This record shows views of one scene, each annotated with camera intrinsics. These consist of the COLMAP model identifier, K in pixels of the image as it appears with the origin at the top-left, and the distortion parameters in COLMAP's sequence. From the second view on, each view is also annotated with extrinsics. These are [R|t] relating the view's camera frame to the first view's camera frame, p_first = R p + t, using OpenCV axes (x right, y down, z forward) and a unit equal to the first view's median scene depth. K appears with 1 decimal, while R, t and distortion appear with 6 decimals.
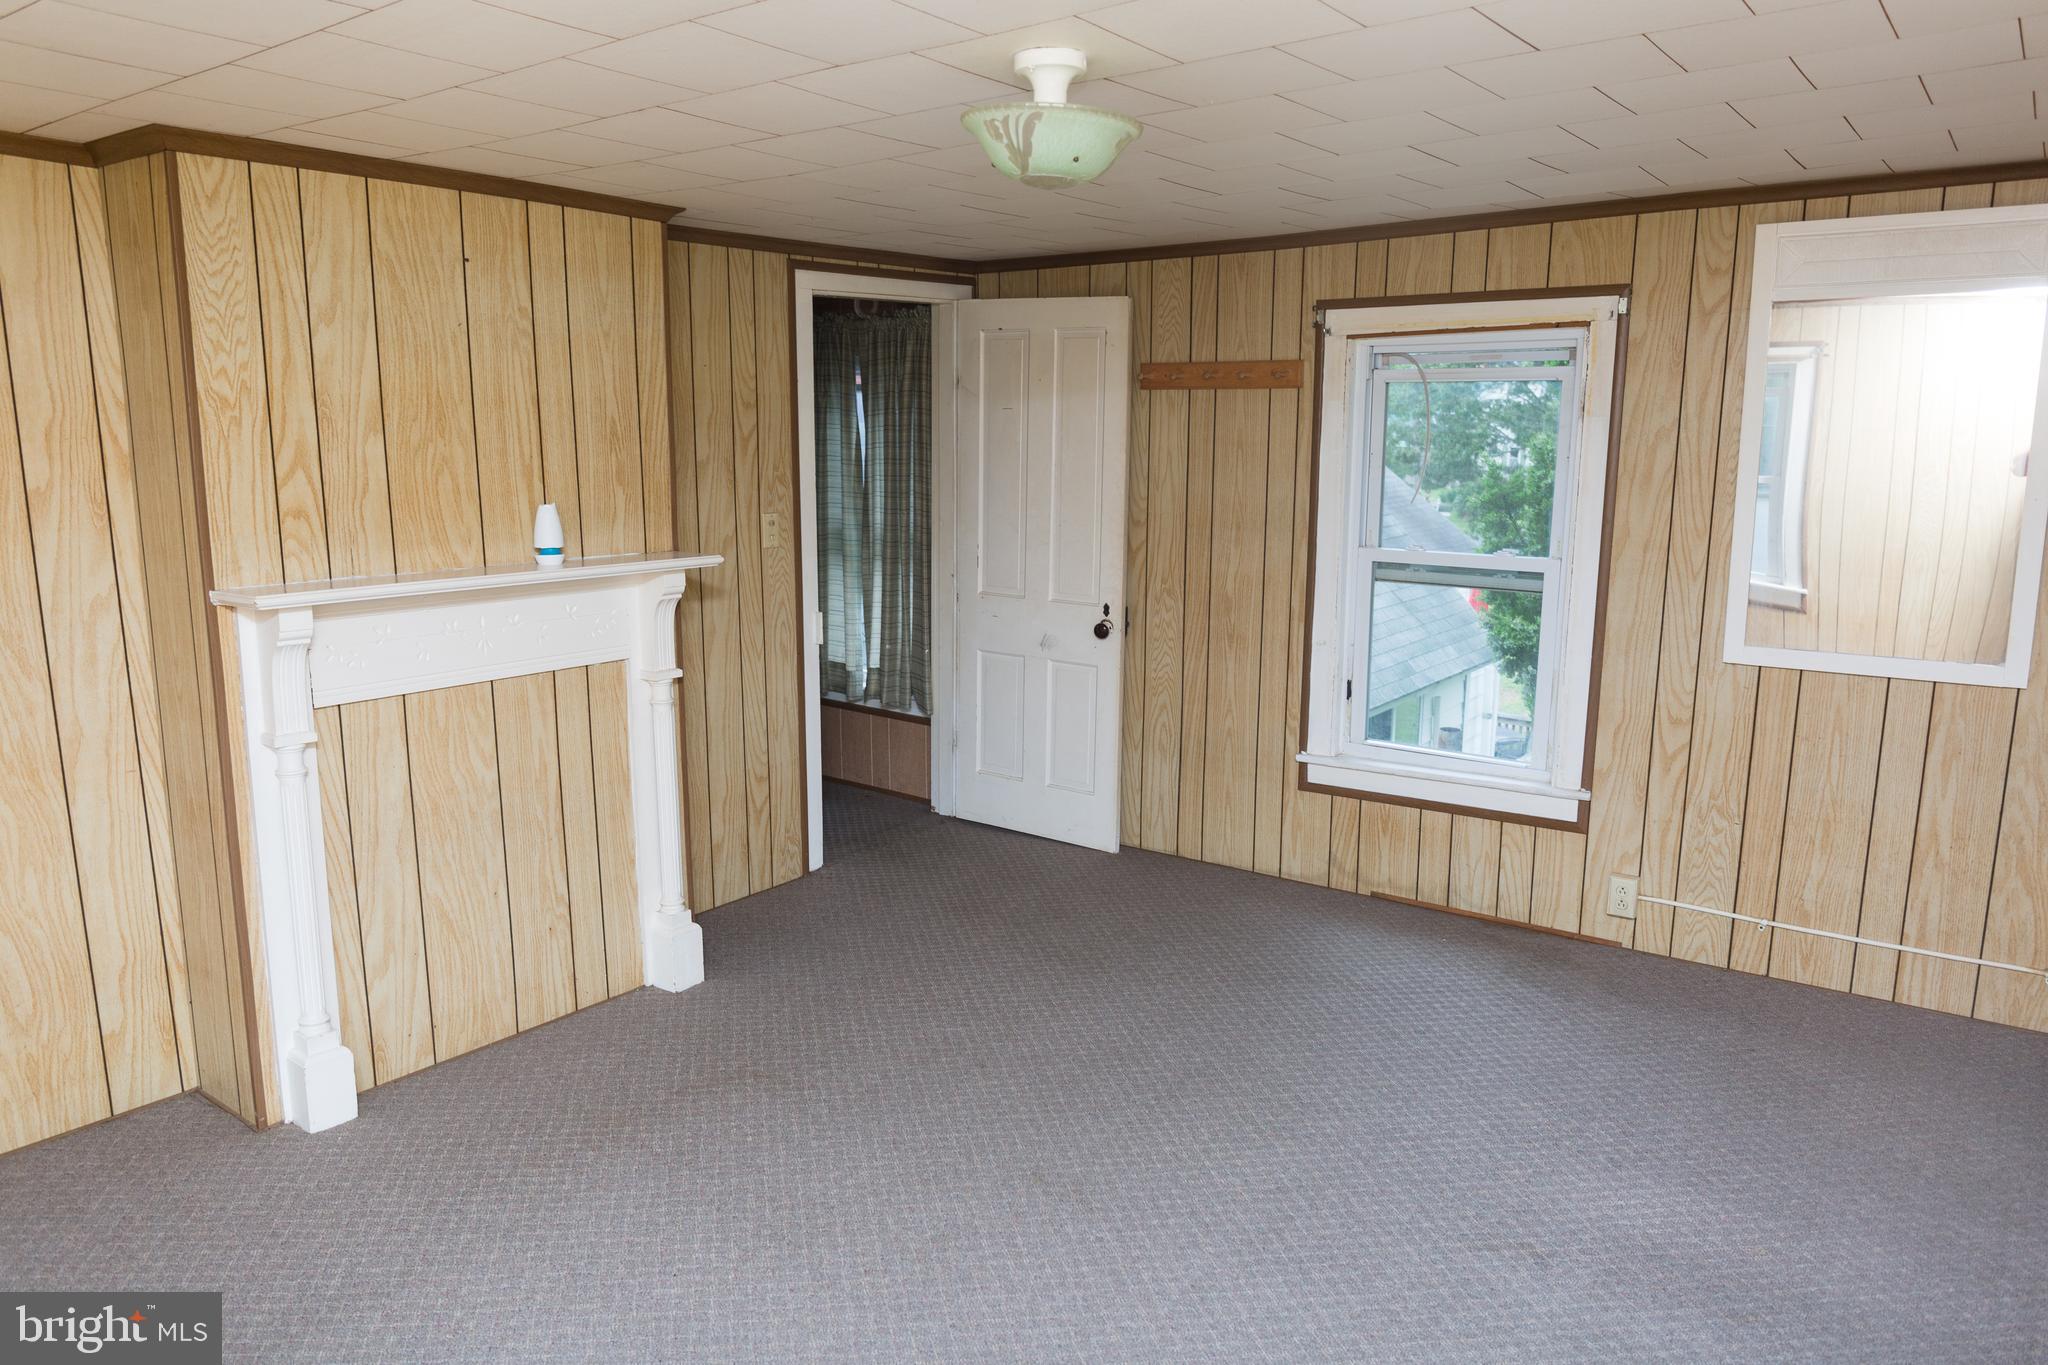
lens RADIAL K [[1390.9, 0, 1024.0], [0, 1390.9, 682.5], [0, 0, 1]] dist [-0.010076, -0.004384]
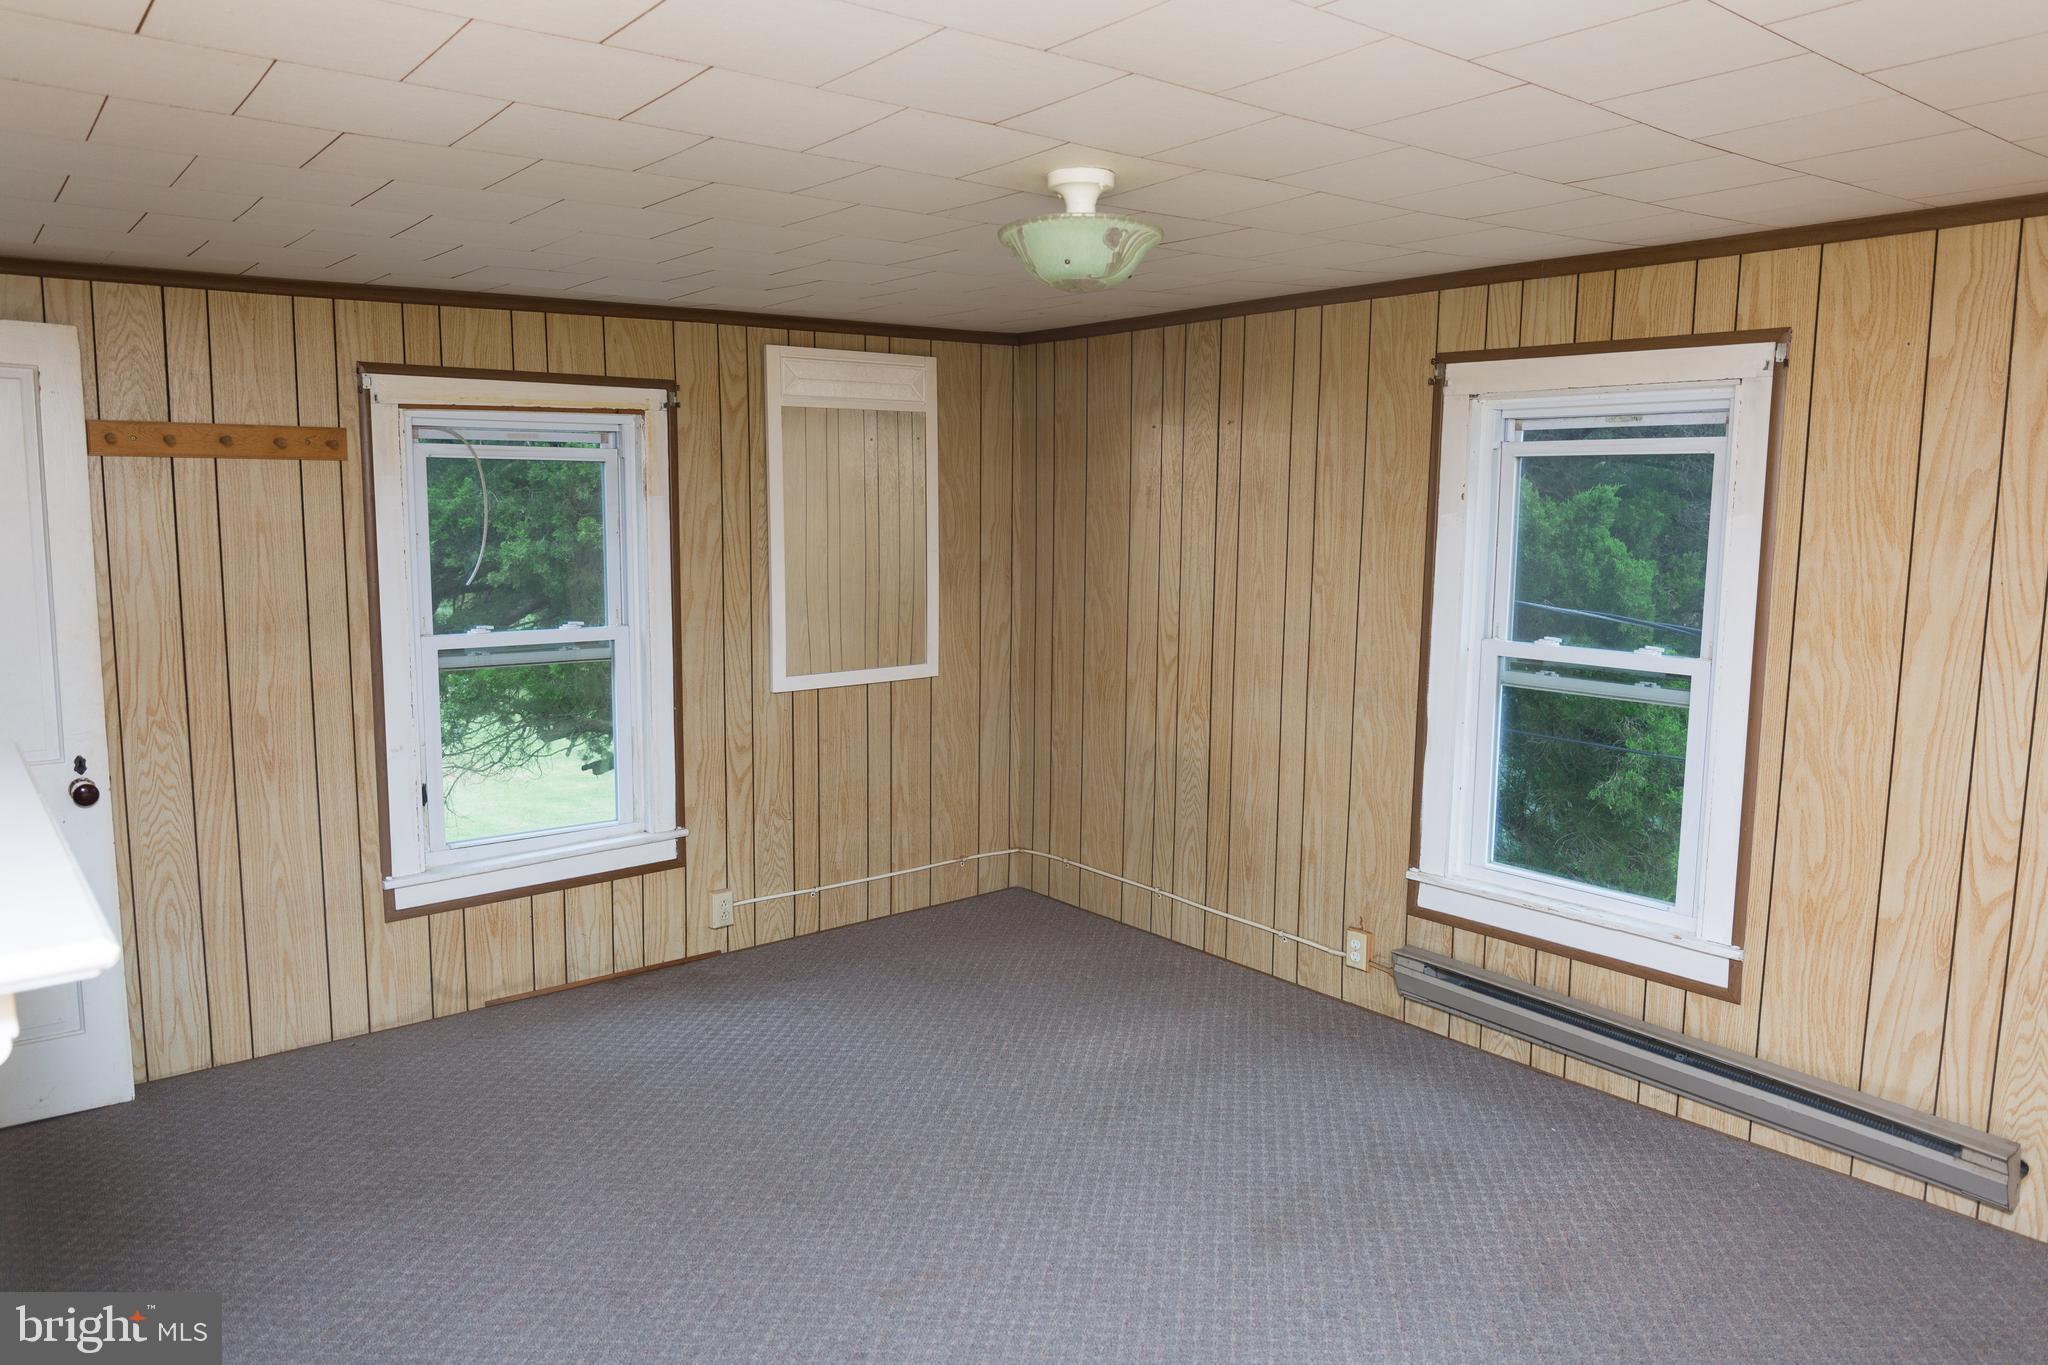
lens RADIAL K [[1390.9, 0, 1024.0], [0, 1390.9, 682.5], [0, 0, 1]] dist [-0.010076, -0.004384]
pose [[0.246737, -0.126021, 0.960853, -0.633637], [0.174629, 0.981059, 0.083828, -0.088962], [-0.953218, 0.147109, 0.264071, 0.461926]]
